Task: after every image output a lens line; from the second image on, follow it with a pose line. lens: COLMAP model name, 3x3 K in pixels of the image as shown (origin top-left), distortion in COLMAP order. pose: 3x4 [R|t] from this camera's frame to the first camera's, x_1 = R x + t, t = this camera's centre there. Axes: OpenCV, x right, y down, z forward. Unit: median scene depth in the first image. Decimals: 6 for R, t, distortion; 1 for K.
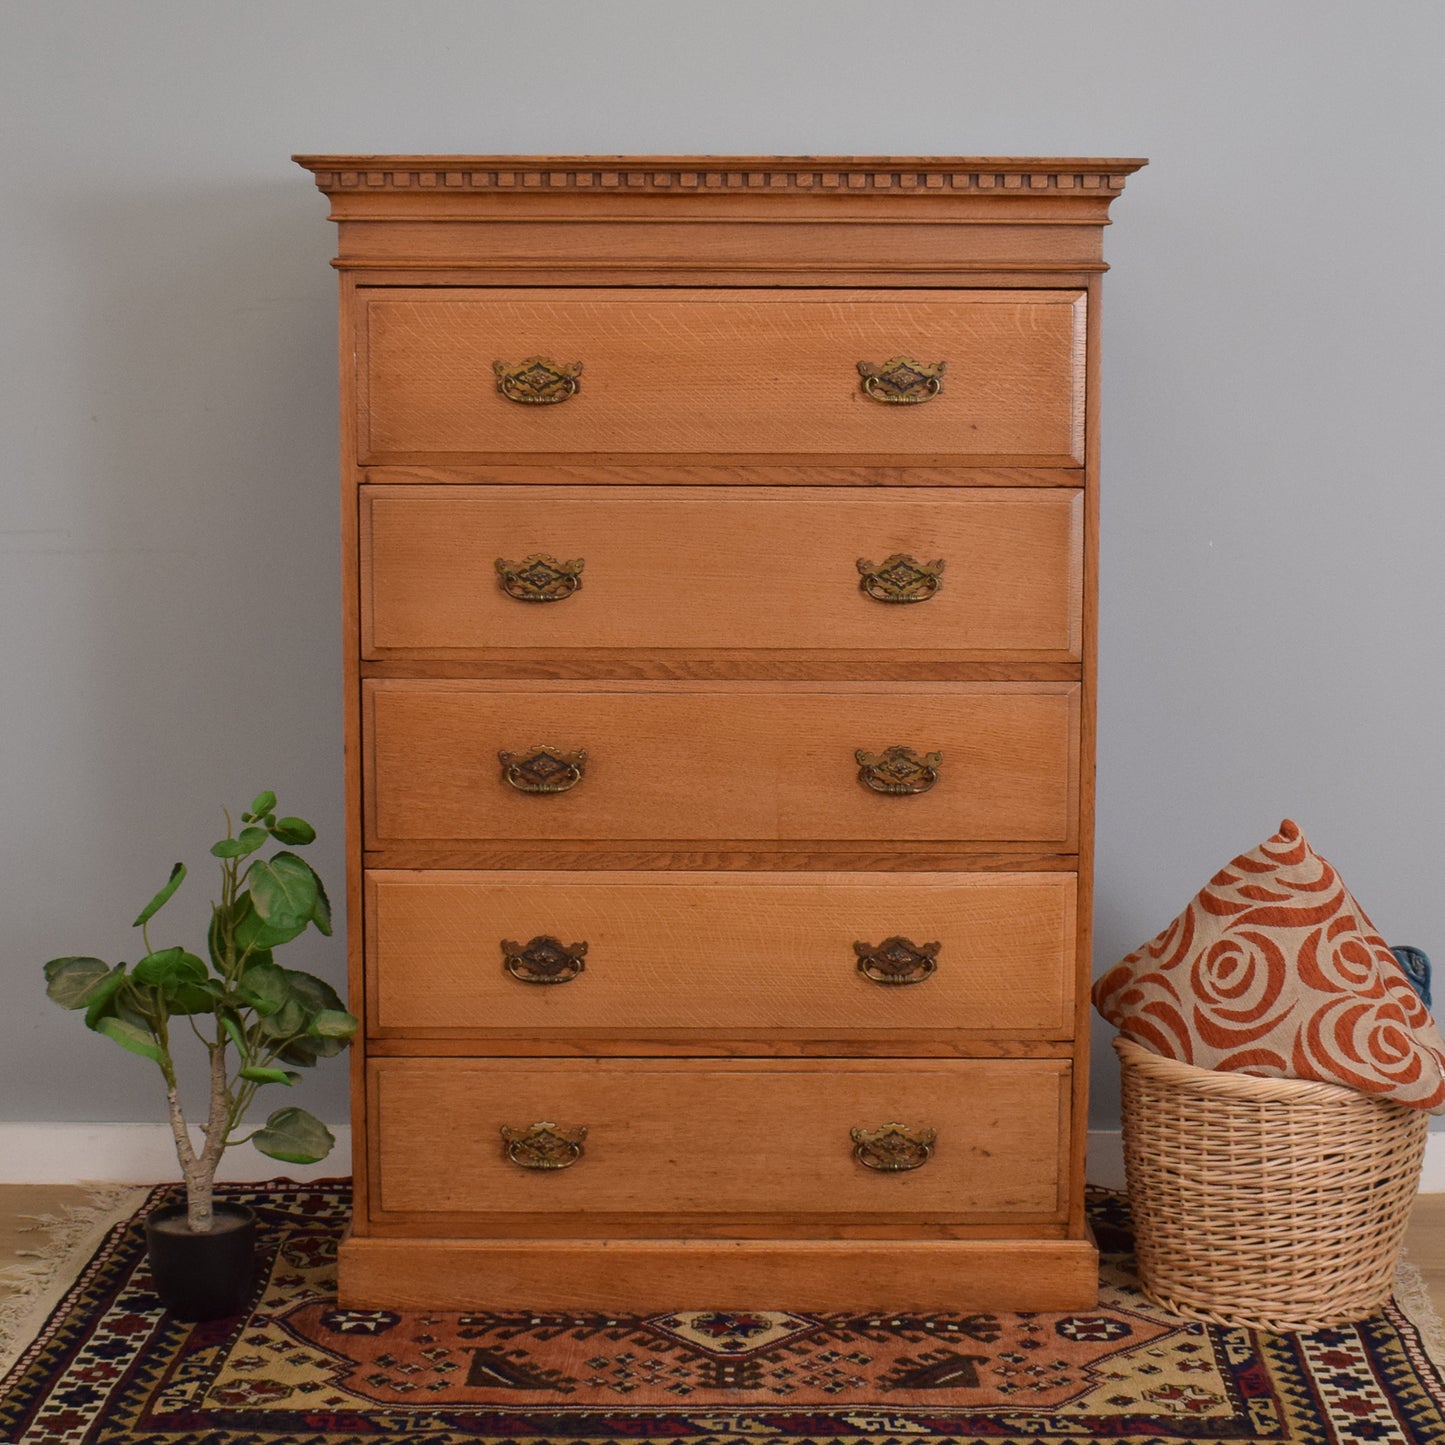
lens RADIAL K [[2848.8, 0, 722.5], [0, 2848.8, 722.5], [0, 0, 1]] dist [-0.049043, -0.145390]
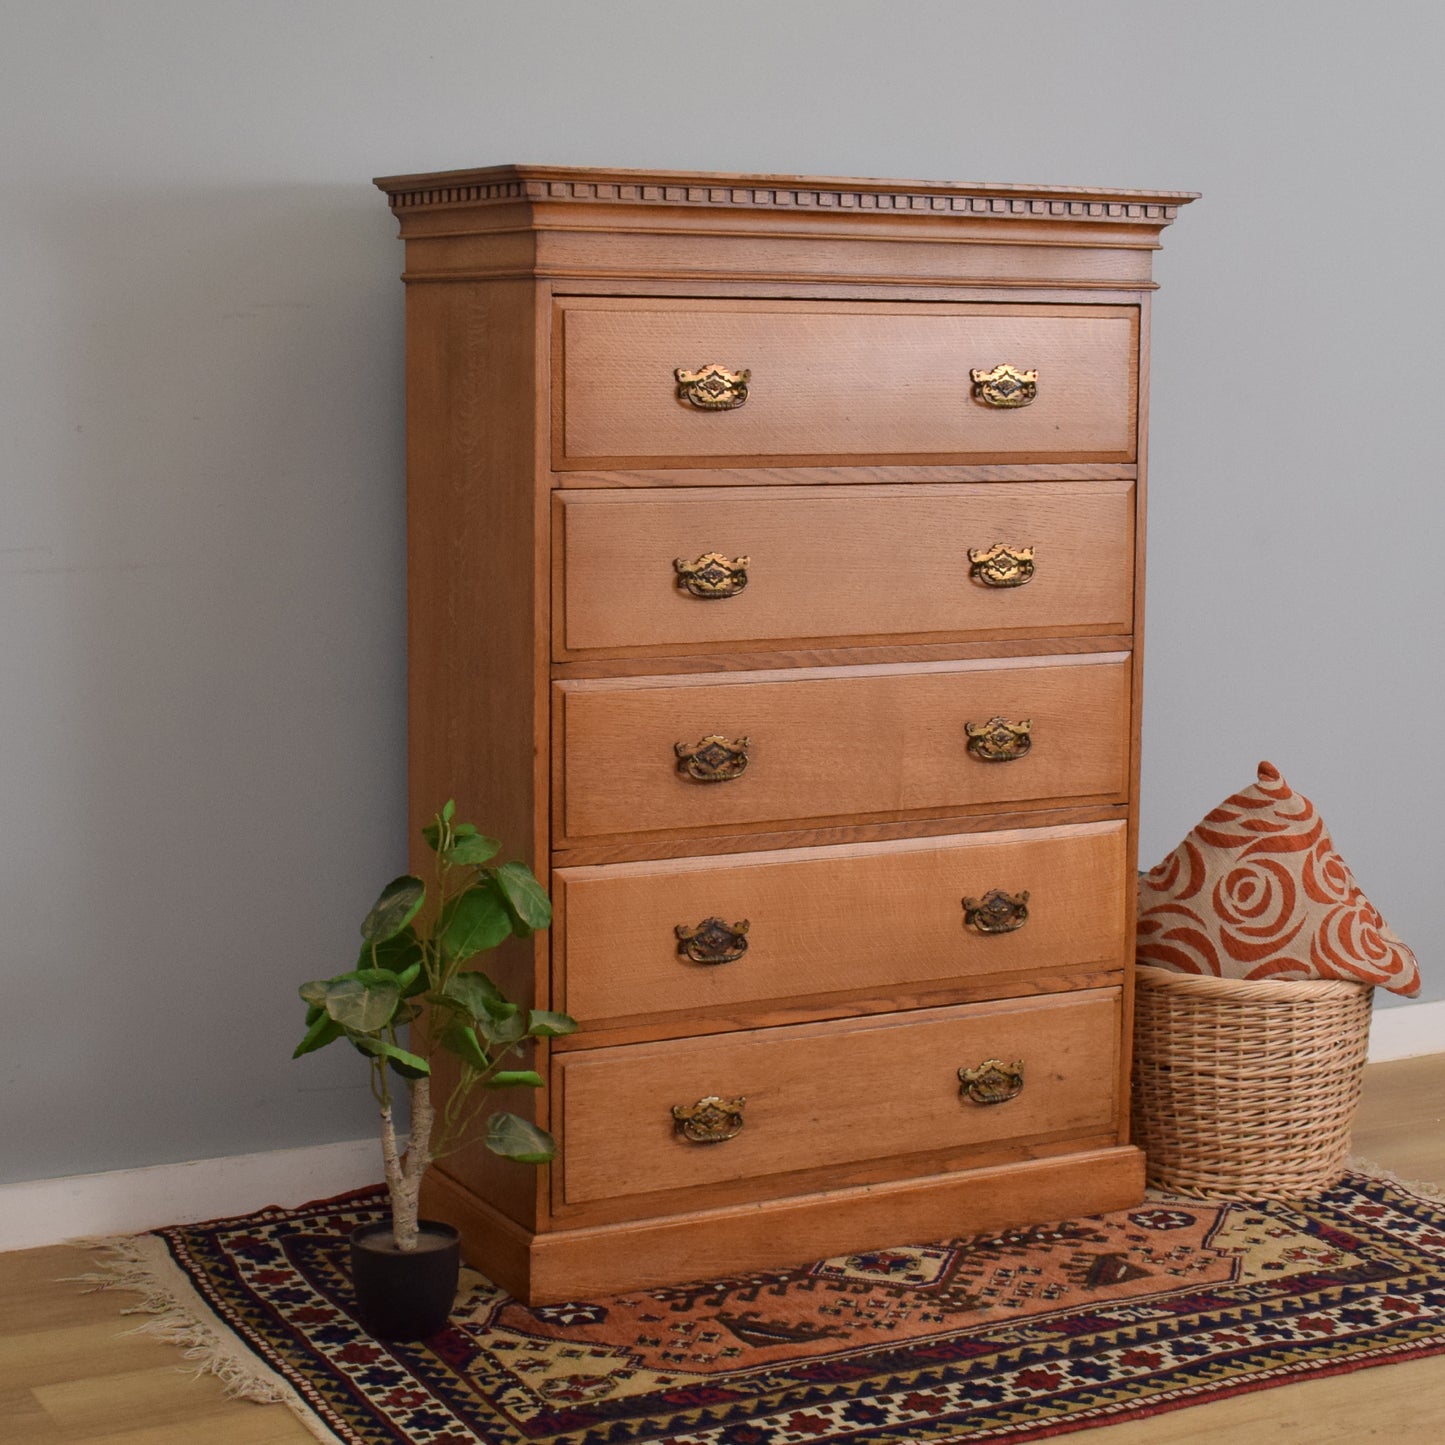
lens RADIAL K [[2948.9, 0, 722.5], [0, 2948.9, 722.5], [0, 0, 1]] dist [-0.033893, -0.242262]
pose [[0.875778, -0.057633, 0.479261, -0.583961], [0.058715, 0.998193, 0.012744, -0.010453], [-0.479129, 0.016979, 0.877580, 0.047634]]
